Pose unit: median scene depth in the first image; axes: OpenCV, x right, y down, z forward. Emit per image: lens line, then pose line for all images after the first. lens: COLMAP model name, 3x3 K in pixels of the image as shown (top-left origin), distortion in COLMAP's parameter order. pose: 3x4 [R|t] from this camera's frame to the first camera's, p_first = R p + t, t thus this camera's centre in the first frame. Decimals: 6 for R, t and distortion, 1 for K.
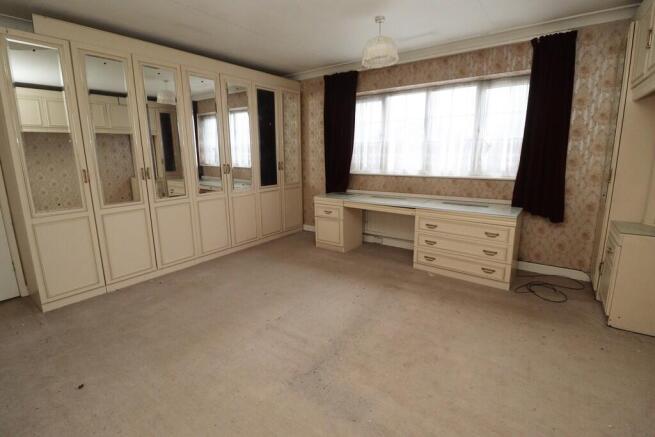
lens RADIAL K [[306.8, 0, 328.7], [0, 306.8, 215.1], [0, 0, 1]] dist [-0.000852, -0.001823]
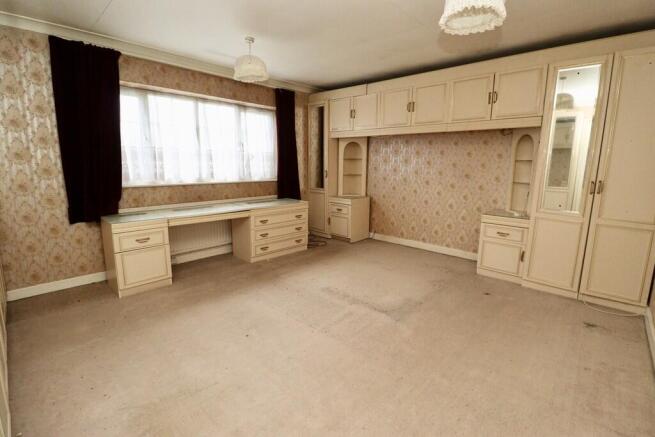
lens RADIAL K [[306.8, 0, 328.7], [0, 306.8, 215.8], [0, 0, 1]] dist [-0.000852, -0.001823]
pose [[0.117637, -0.164956, 0.979261, -0.704569], [0.183891, 0.972671, 0.141755, -0.094920], [-0.975882, 0.163401, 0.144756, 0.484146]]
